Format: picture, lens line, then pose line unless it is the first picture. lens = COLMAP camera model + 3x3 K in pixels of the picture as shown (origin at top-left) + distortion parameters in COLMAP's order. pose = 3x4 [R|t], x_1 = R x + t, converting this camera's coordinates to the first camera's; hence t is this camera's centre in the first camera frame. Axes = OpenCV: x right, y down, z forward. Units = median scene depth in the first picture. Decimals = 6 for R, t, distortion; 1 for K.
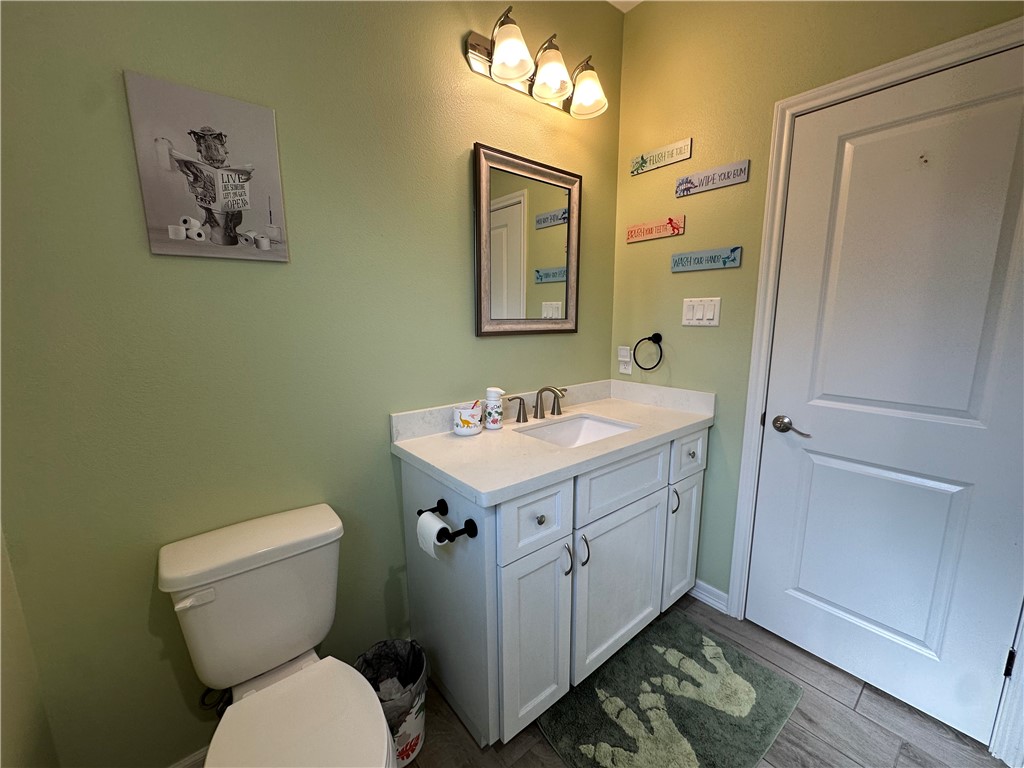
lens RADIAL K [[409.6, 0, 512.0], [0, 409.6, 384.0], [0, 0, 1]] dist [-0.001742, -0.000188]
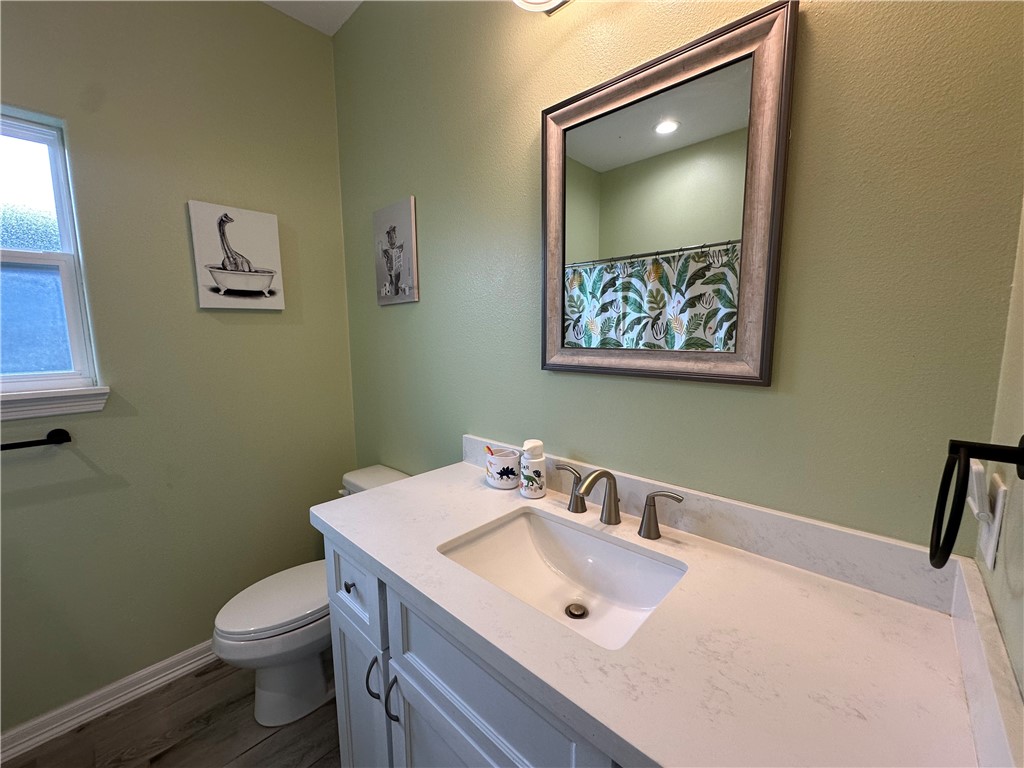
lens RADIAL K [[409.6, 0, 512.0], [0, 409.6, 384.0], [0, 0, 1]] dist [-0.001742, -0.000188]
pose [[0.136309, 0.129432, -0.982175, 0.973269], [-0.152629, 0.982335, 0.108271, -0.242900], [0.978838, 0.135150, 0.153656, 1.247660]]
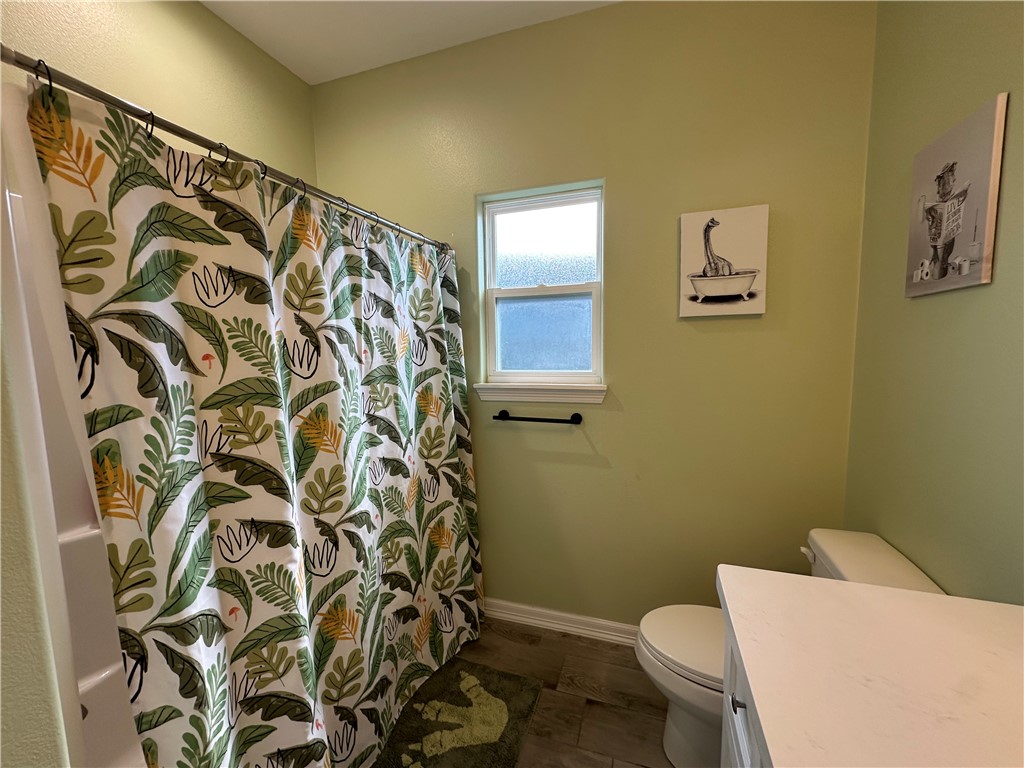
lens RADIAL K [[409.6, 0, 512.0], [0, 409.6, 384.0], [0, 0, 1]] dist [-0.001742, -0.000188]
pose [[-0.846187, 0.073805, -0.527751, 0.688793], [-0.063594, 0.969299, 0.237519, -0.263257], [0.529079, 0.234547, -0.815514, 1.313623]]
